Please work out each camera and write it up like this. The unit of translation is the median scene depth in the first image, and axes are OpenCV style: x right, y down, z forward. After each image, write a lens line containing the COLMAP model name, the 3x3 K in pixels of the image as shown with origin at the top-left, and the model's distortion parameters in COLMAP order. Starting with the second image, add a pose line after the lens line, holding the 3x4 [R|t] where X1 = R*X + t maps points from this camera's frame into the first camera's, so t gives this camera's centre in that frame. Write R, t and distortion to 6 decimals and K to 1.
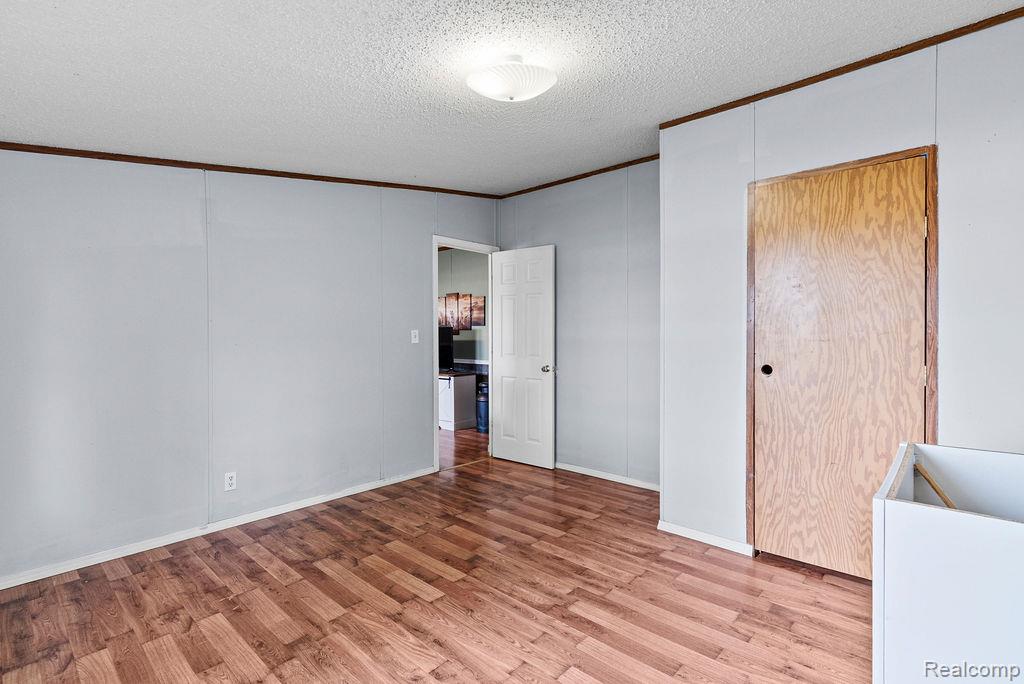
lens RADIAL K [[490.3, 0, 512.2], [0, 490.3, 338.6], [0, 0, 1]] dist [-0.000790, -0.000887]
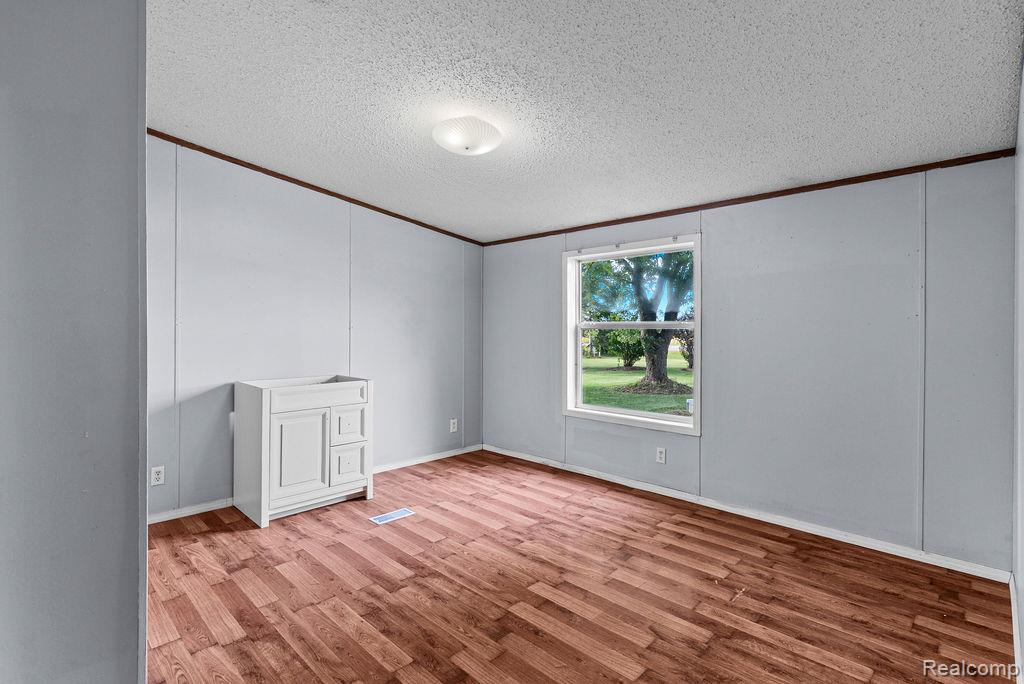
lens RADIAL K [[490.3, 0, 511.6], [0, 490.3, 335.5], [0, 0, 1]] dist [-0.000790, -0.000887]
pose [[-0.999606, 0.001131, 0.028035, -0.133052], [0.001708, 0.999787, 0.020561, -0.019554], [-0.028006, 0.020601, -0.999395, 1.978572]]
